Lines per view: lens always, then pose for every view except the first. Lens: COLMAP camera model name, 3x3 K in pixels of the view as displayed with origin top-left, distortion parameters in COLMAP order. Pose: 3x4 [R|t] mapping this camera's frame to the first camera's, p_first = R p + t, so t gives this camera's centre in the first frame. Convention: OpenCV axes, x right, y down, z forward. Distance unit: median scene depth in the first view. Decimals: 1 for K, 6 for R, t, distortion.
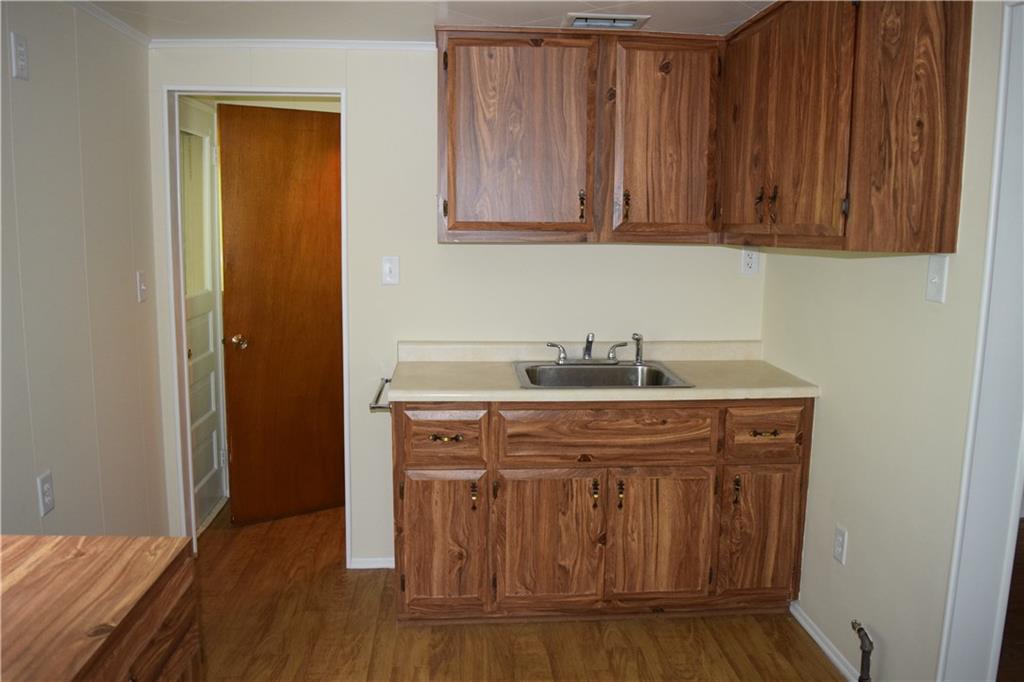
lens RADIAL K [[814.2, 0, 513.1], [0, 814.2, 342.1], [0, 0, 1]] dist [-0.086692, 0.024046]
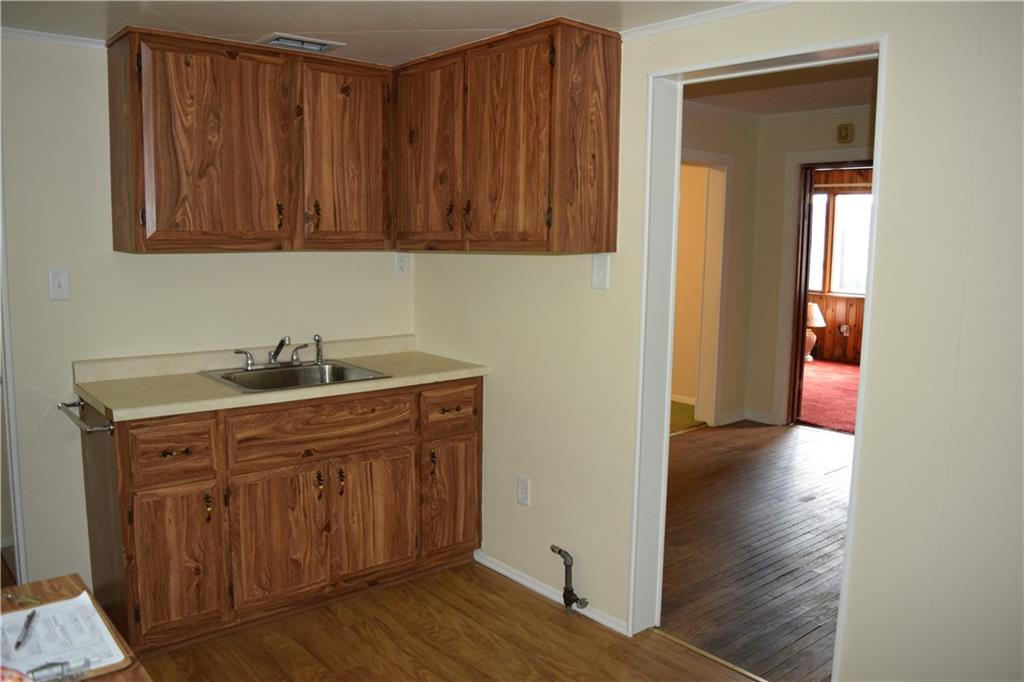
lens RADIAL K [[814.2, 0, 515.0], [0, 814.2, 339.5], [0, 0, 1]] dist [-0.086692, 0.024046]
pose [[0.811418, -0.072629, 0.579936, -0.292339], [0.081219, 0.996634, 0.011176, 0.005422], [-0.578795, 0.038033, 0.814586, -0.020210]]
